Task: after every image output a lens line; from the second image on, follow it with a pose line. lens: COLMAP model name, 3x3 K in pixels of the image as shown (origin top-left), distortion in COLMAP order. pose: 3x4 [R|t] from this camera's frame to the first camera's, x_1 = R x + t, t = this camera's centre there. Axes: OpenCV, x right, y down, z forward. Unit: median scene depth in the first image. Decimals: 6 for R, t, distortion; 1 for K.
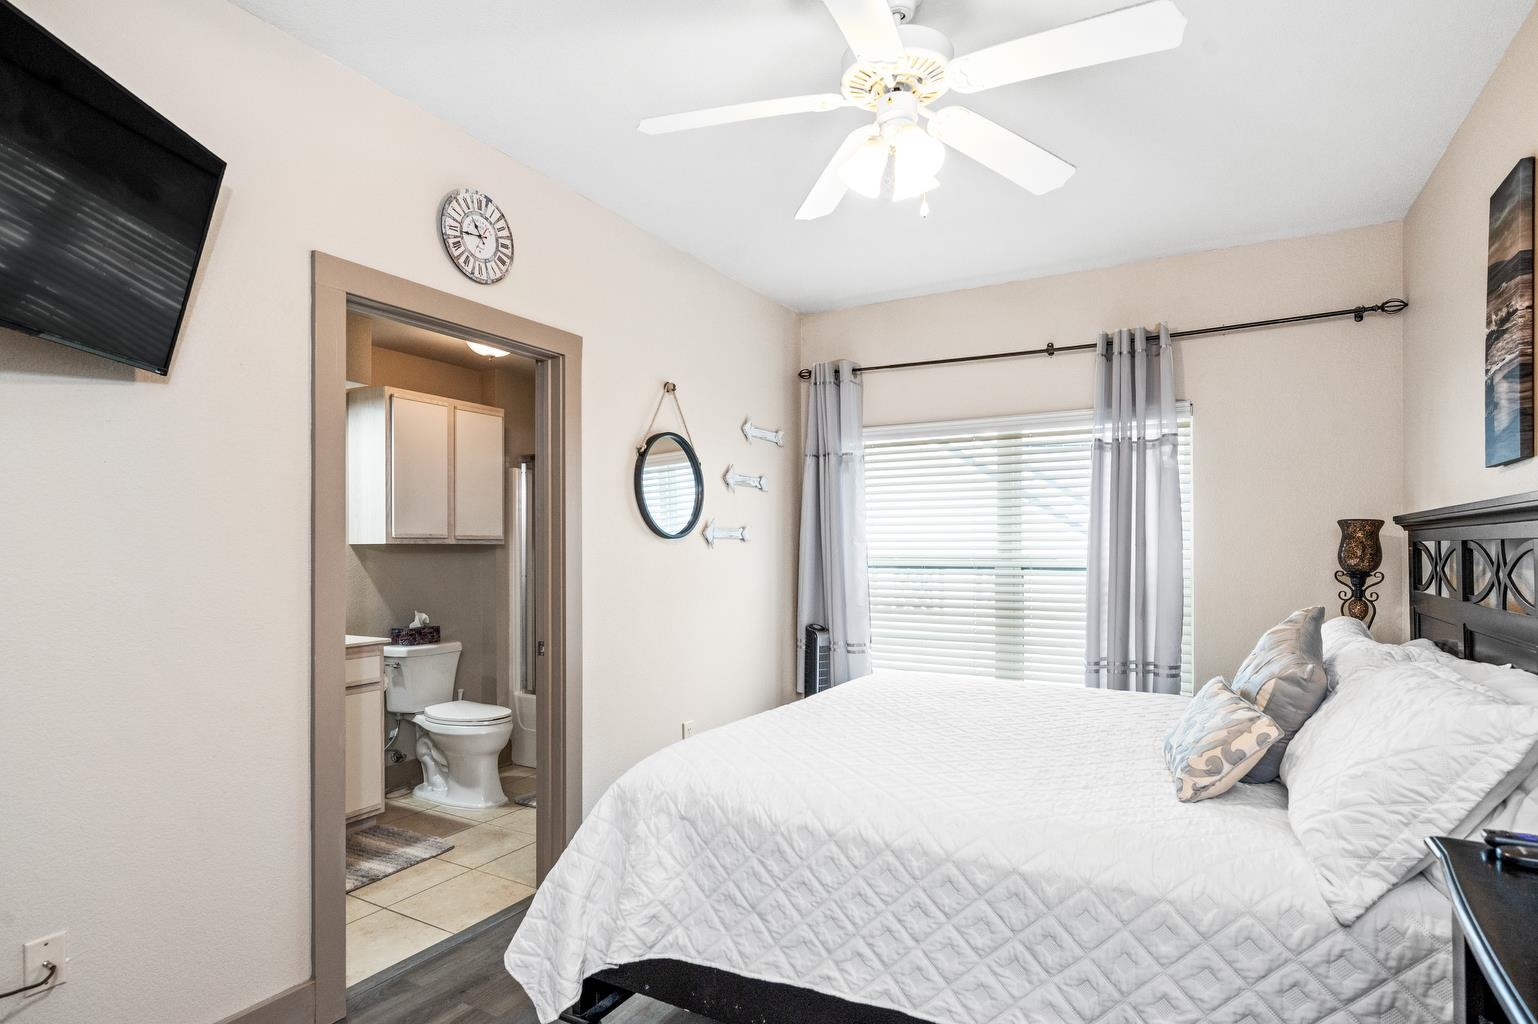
lens RADIAL K [[791.8, 0, 766.5], [0, 791.8, 545.6], [0, 0, 1]] dist [-0.000258, 0.000314]
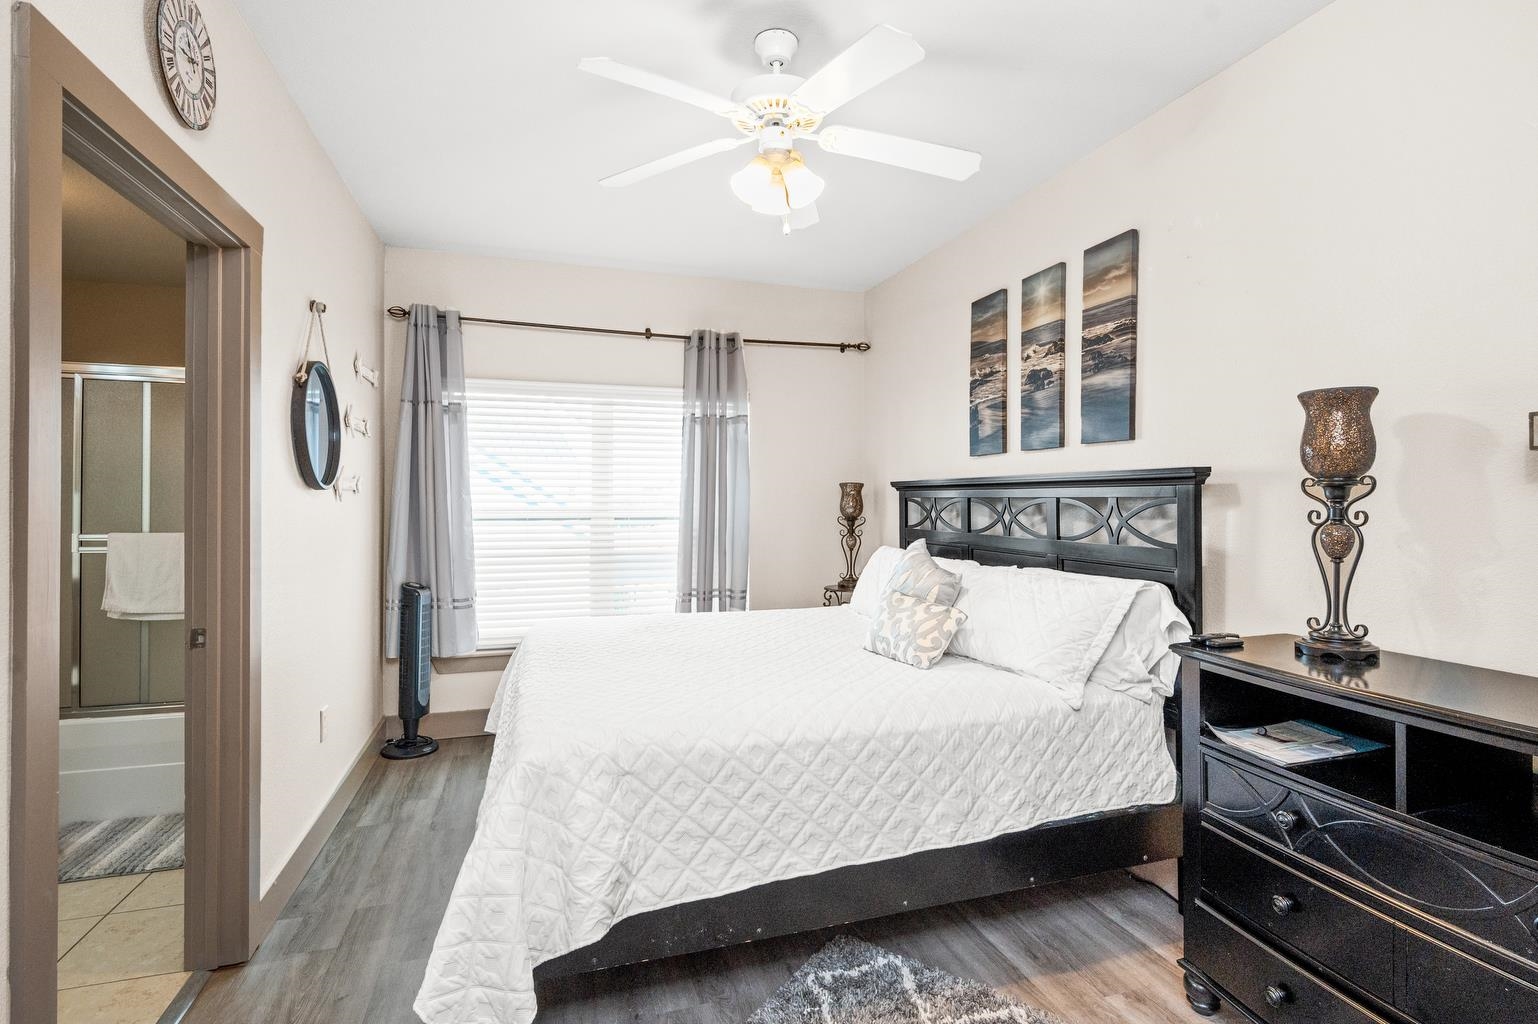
lens RADIAL K [[732.1, 0, 771.2], [0, 732.1, 501.3], [0, 0, 1]] dist [-0.000545, -0.000065]
pose [[0.684115, 0.000013, 0.729374, -0.340202], [-0.004385, 0.999982, 0.004095, -0.002031], [-0.729361, -0.006000, 0.684103, 0.123869]]
